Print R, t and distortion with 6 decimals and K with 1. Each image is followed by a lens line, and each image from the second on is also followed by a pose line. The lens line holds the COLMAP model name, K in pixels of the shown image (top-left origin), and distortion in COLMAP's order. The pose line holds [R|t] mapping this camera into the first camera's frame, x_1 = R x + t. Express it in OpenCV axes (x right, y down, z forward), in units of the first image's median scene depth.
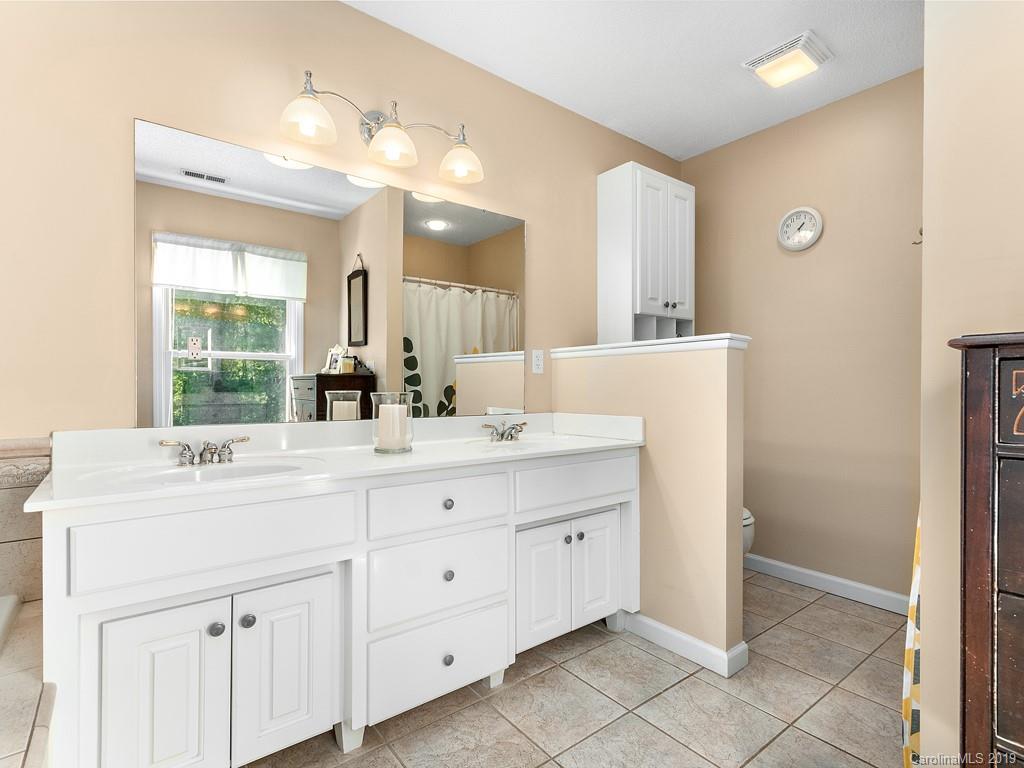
lens RADIAL K [[520.5, 0, 516.2], [0, 520.5, 395.9], [0, 0, 1]] dist [0.014794, 0.000853]
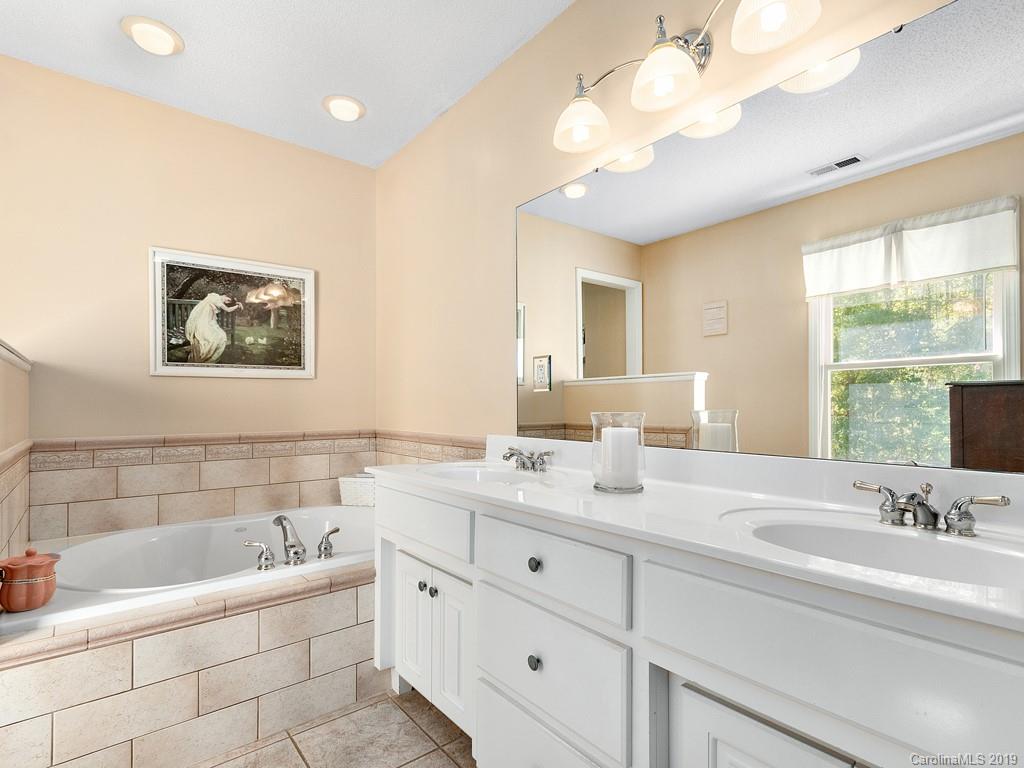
lens RADIAL K [[520.5, 0, 516.2], [0, 520.5, 395.9], [0, 0, 1]] dist [0.014794, 0.000853]
pose [[0.009372, -0.014729, -0.999848, 0.278072], [-0.007955, 0.999859, -0.014804, -0.010426], [0.999924, 0.008093, 0.009254, 0.432502]]
